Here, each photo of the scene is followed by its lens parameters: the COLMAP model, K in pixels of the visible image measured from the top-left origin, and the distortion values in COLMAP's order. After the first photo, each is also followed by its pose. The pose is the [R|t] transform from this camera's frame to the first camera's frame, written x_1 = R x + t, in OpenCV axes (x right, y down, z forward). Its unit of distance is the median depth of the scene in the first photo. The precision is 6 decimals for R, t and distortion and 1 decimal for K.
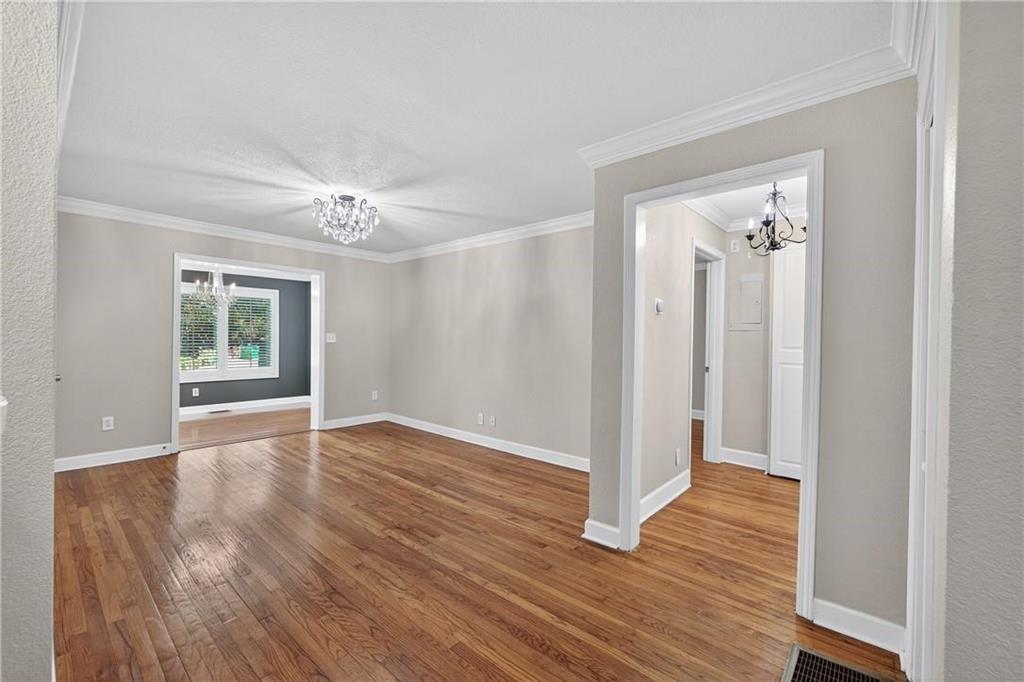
lens RADIAL K [[429.5, 0, 511.1], [0, 429.5, 331.7], [0, 0, 1]] dist [-0.000175, 0.000120]
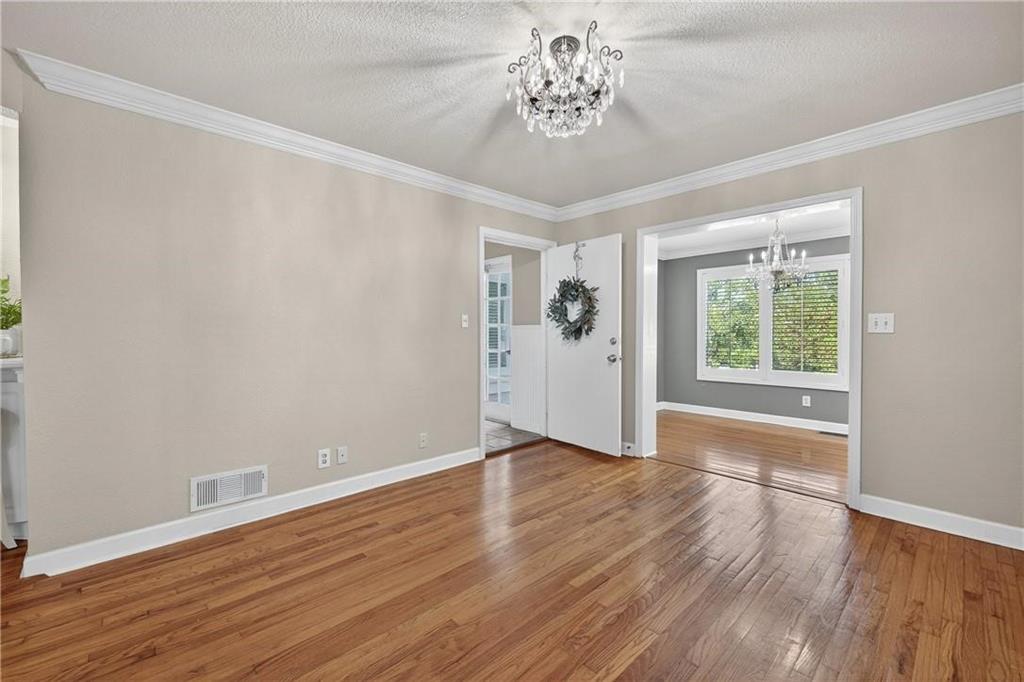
lens RADIAL K [[425.5, 0, 496.3], [0, 425.5, 338.1], [0, 0, 1]] dist [-0.001152, -0.000292]
pose [[-0.105044, 0.004438, -0.994458, 0.147693], [0.009031, 0.999953, 0.003509, 0.041043], [0.994427, -0.008612, -0.105079, 1.033621]]
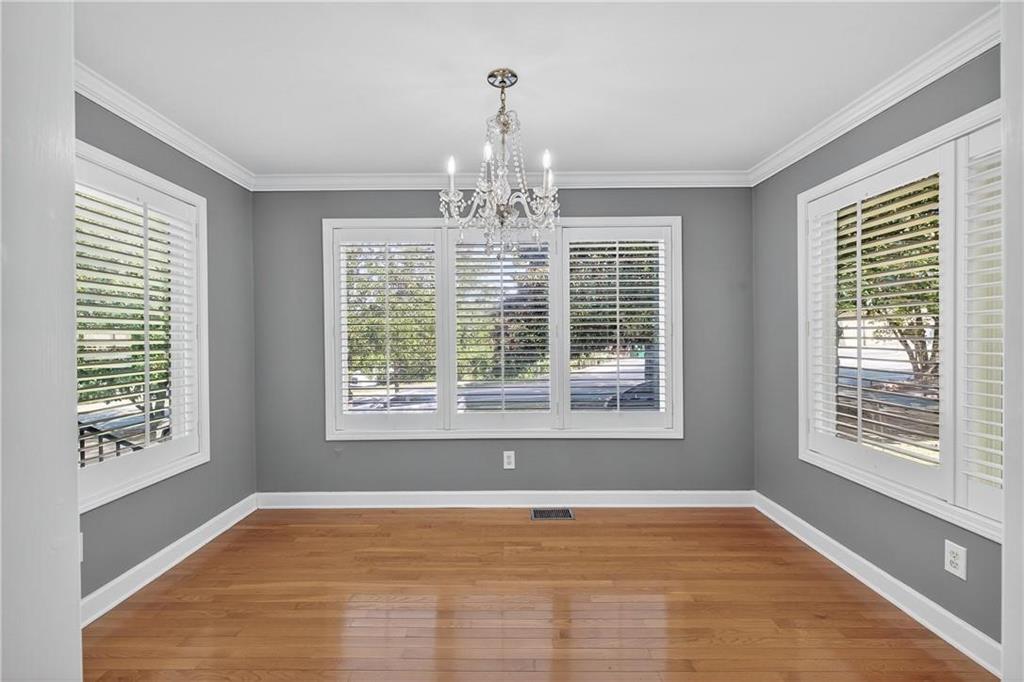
lens RADIAL K [[425.5, 0, 496.3], [0, 425.5, 338.1], [0, 0, 1]] dist [-0.001152, -0.000292]
pose [[0.656505, -0.004335, -0.754309, -0.794471], [0.018951, 0.999763, 0.010749, 0.017138], [0.754084, -0.021352, 0.656431, 1.365003]]
